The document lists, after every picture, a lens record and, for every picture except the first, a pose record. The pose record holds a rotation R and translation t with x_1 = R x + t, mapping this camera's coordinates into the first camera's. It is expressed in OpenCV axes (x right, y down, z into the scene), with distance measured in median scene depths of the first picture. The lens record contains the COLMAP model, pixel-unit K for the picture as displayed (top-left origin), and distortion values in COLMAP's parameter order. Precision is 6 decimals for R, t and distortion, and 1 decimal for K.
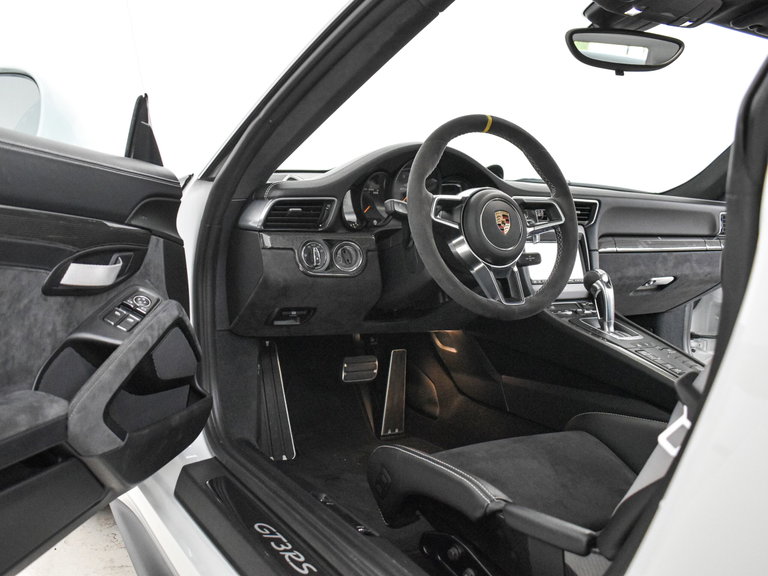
lens RADIAL K [[607.2, 0, 384.0], [0, 607.2, 289.0], [0, 0, 1]] dist [0.013476, 0.004684]
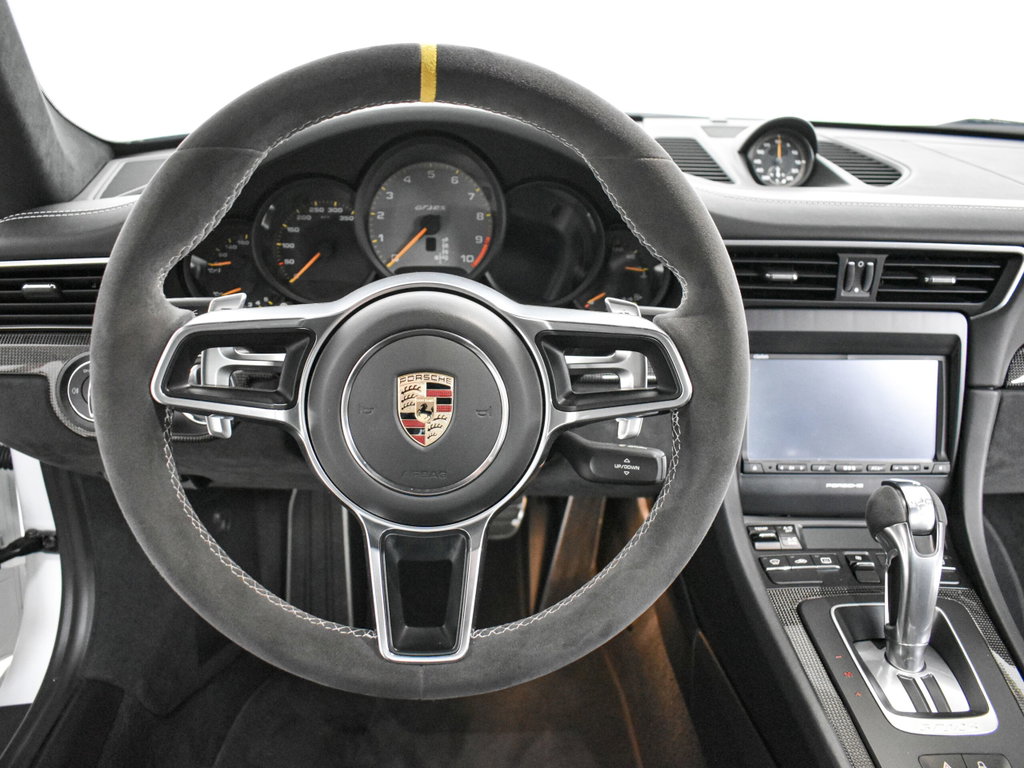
lens RADIAL K [[809.7, 0, 511.5], [0, 809.7, 382.6], [0, 0, 1]] dist [0.013476, 0.004684]
pose [[0.891016, 0.168039, -0.421726, 0.416596], [-0.065774, 0.966954, 0.246321, -0.231987], [0.449181, -0.191737, 0.872624, 0.634480]]
